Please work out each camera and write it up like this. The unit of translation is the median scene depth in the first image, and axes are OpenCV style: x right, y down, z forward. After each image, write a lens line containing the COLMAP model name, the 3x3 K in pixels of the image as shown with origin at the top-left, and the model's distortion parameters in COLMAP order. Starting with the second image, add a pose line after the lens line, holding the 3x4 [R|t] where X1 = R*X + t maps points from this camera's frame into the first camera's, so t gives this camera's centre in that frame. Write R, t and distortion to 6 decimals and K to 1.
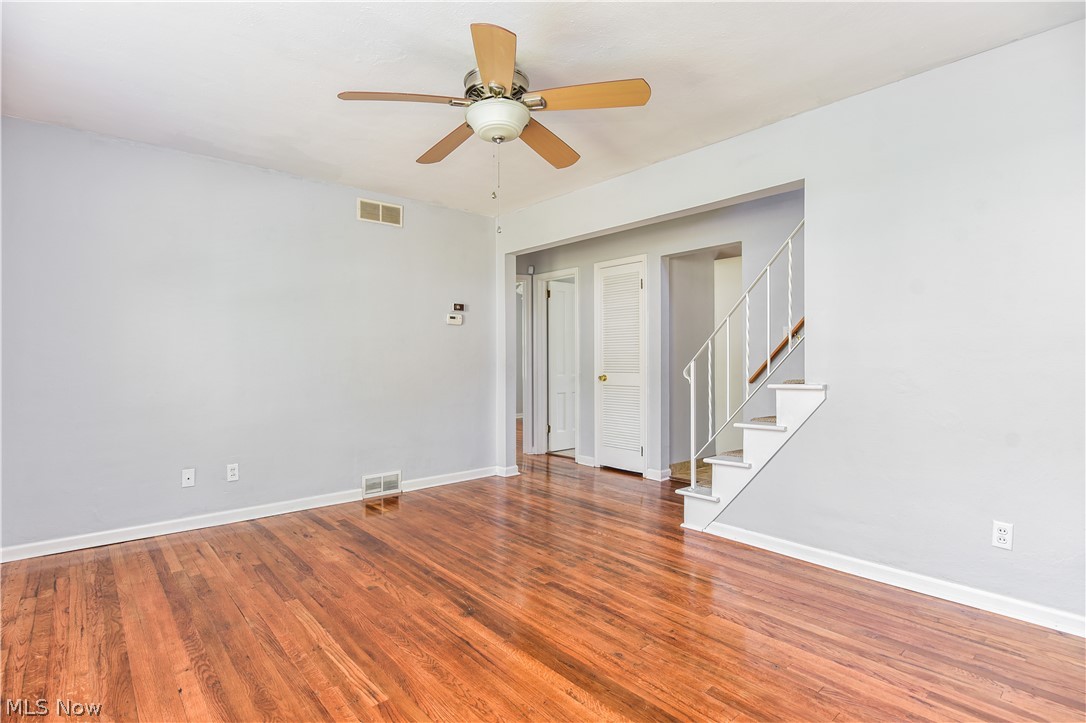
lens RADIAL K [[532.9, 0, 543.0], [0, 532.9, 361.5], [0, 0, 1]] dist [-0.002082, -0.000778]
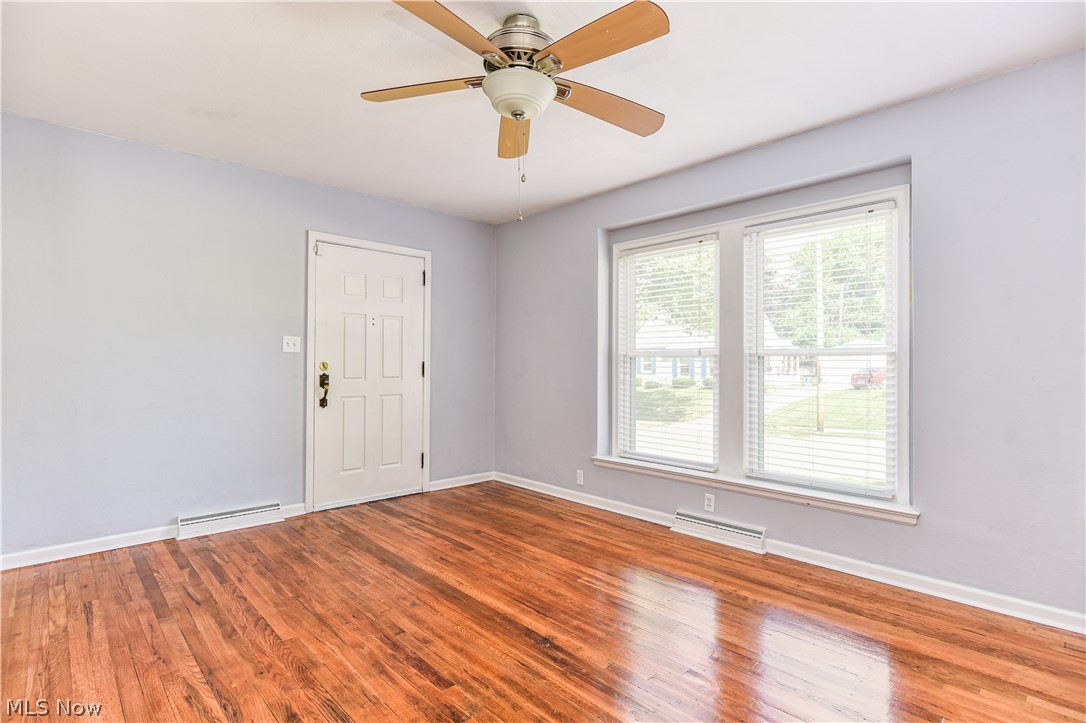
lens RADIAL K [[529.3, 0, 544.5], [0, 529.3, 362.3], [0, 0, 1]] dist [-0.000101, -0.001503]
pose [[-0.999099, -0.003848, -0.042268, -0.089483], [-0.003760, 0.999991, -0.002166, -0.006864], [0.042276, -0.002005, -0.999104, 1.837146]]
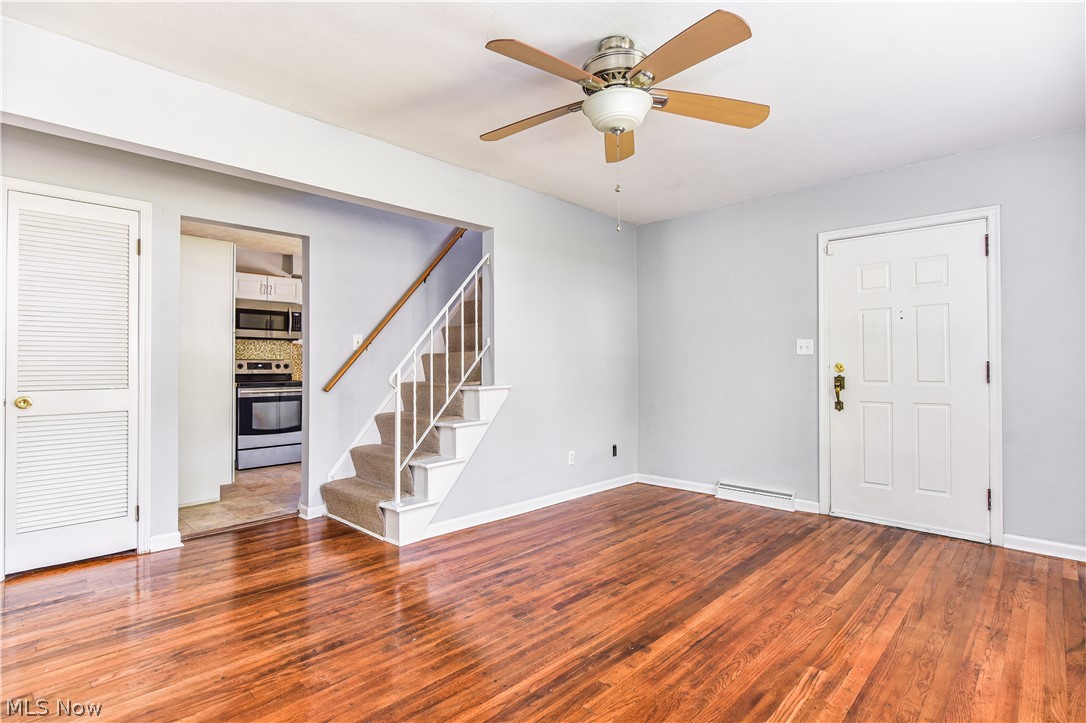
lens RADIAL K [[529.3, 0, 544.5], [0, 529.3, 362.3], [0, 0, 1]] dist [-0.000101, -0.001503]
pose [[-0.083986, 0.007961, 0.996435, -0.978512], [0.004719, 0.999960, -0.007591, -0.004520], [-0.996456, 0.004065, -0.084020, 1.184160]]
